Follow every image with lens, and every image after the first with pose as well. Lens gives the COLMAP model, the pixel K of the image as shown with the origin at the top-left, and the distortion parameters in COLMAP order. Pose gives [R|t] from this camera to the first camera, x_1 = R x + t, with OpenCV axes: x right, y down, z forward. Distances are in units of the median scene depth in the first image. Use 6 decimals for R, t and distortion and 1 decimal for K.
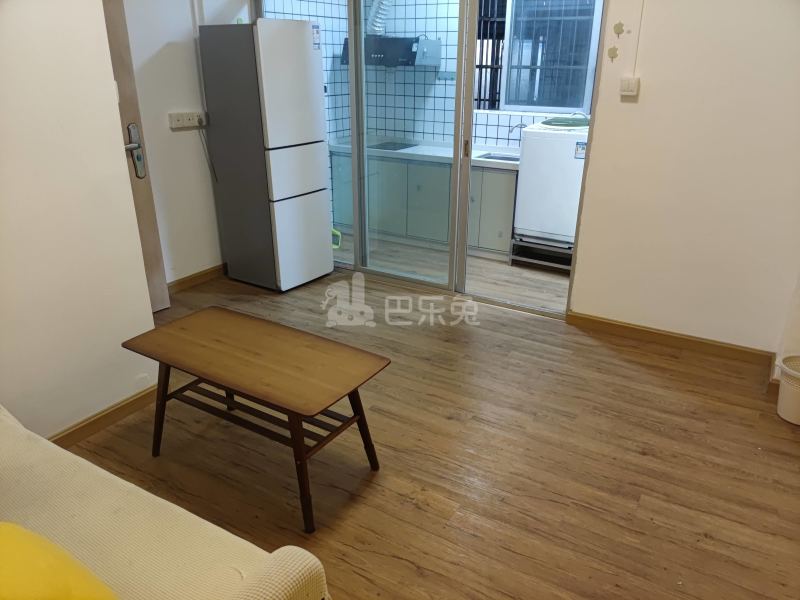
lens RADIAL K [[611.9, 0, 398.7], [0, 611.9, 302.5], [0, 0, 1]] dist [0.045920, -0.029742]
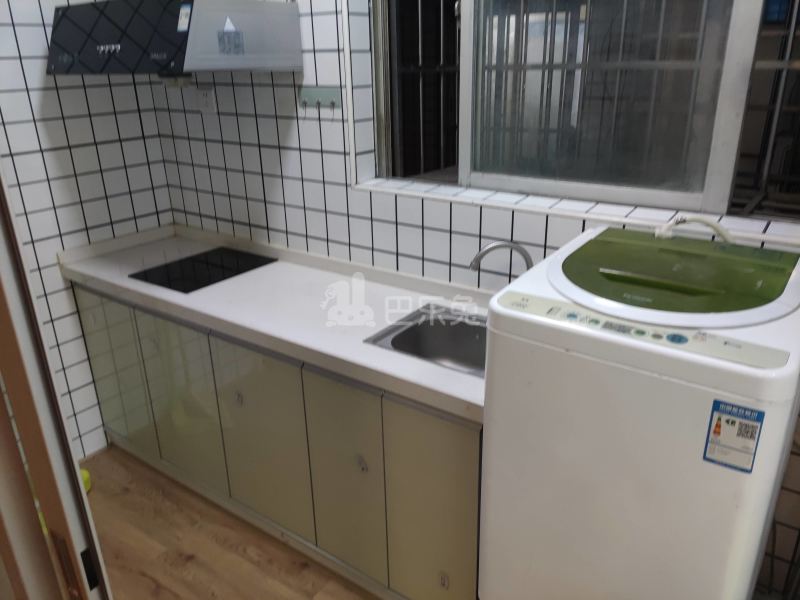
lens RADIAL K [[611.9, 0, 403.3], [0, 611.9, 296.0], [0, 0, 1]] dist [0.045920, -0.029742]
pose [[0.996847, -0.000223, -0.079344, 0.158684], [-0.000687, 0.999934, -0.011432, -0.239953], [0.079341, 0.011451, 0.996782, 0.625162]]
